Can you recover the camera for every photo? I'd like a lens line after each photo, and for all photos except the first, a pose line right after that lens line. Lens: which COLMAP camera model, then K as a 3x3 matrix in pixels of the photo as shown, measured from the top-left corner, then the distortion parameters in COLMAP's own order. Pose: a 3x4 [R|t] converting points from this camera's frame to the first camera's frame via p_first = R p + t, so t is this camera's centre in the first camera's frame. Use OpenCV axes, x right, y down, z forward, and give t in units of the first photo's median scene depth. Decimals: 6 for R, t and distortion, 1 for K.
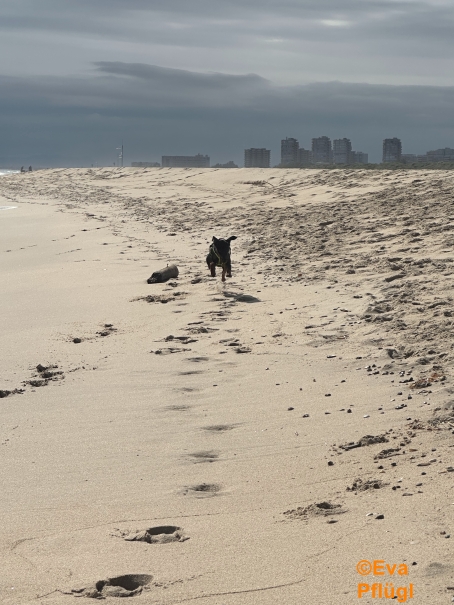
lens RADIAL K [[1801.0, 0, 226.9], [0, 1801.0, 313.3], [0, 0, 1]] dist [-0.586040, 17.545916]
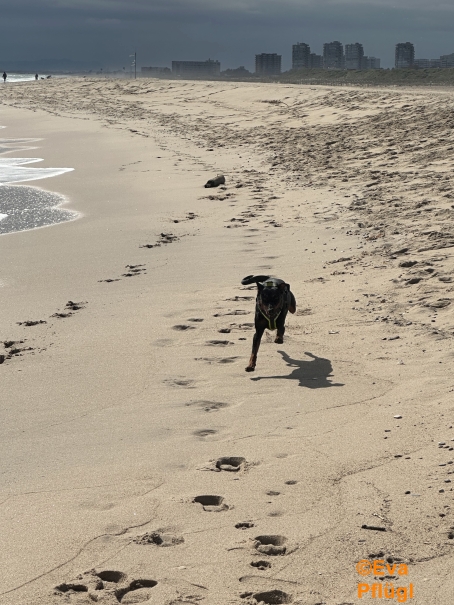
lens RADIAL K [[1812.9, 0, 227.0], [0, 1812.9, 302.5], [0, 0, 1]] dist [-0.581349, 18.935047]
pose [[0.999981, 0.003069, -0.005308, -0.016045], [-0.002824, 0.998962, 0.045465, 0.008050], [0.005442, -0.045449, 0.998952, -0.391772]]
